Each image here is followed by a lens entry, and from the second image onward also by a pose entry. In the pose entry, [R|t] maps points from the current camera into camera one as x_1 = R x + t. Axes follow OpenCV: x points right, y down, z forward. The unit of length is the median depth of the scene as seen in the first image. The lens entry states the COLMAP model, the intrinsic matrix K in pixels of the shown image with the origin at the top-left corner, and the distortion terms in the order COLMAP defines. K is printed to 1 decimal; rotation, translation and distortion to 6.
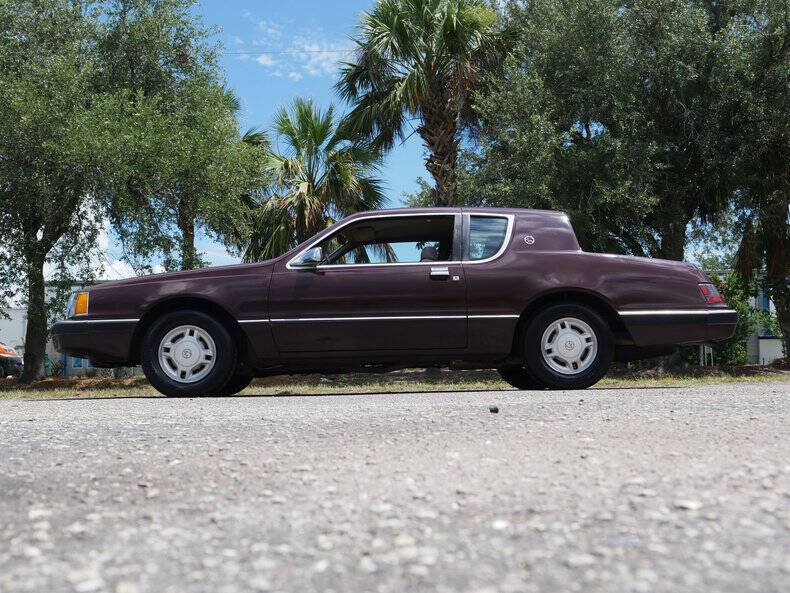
lens RADIAL K [[1051.6, 0, 393.3], [0, 1051.6, 265.5], [0, 0, 1]] dist [0.165623, -1.055536]
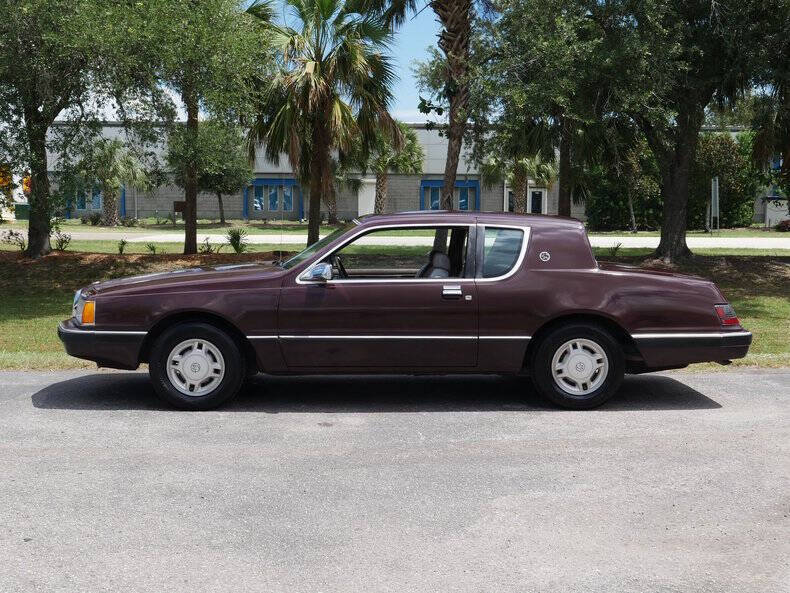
lens RADIAL K [[1051.6, 0, 393.3], [0, 1051.6, 265.5], [0, 0, 1]] dist [0.165623, -1.055536]
pose [[0.999737, 0.022881, -0.001781, -0.008994], [-0.022137, 0.981870, 0.188256, -0.193523], [0.006056, -0.188167, 0.982118, 0.039538]]
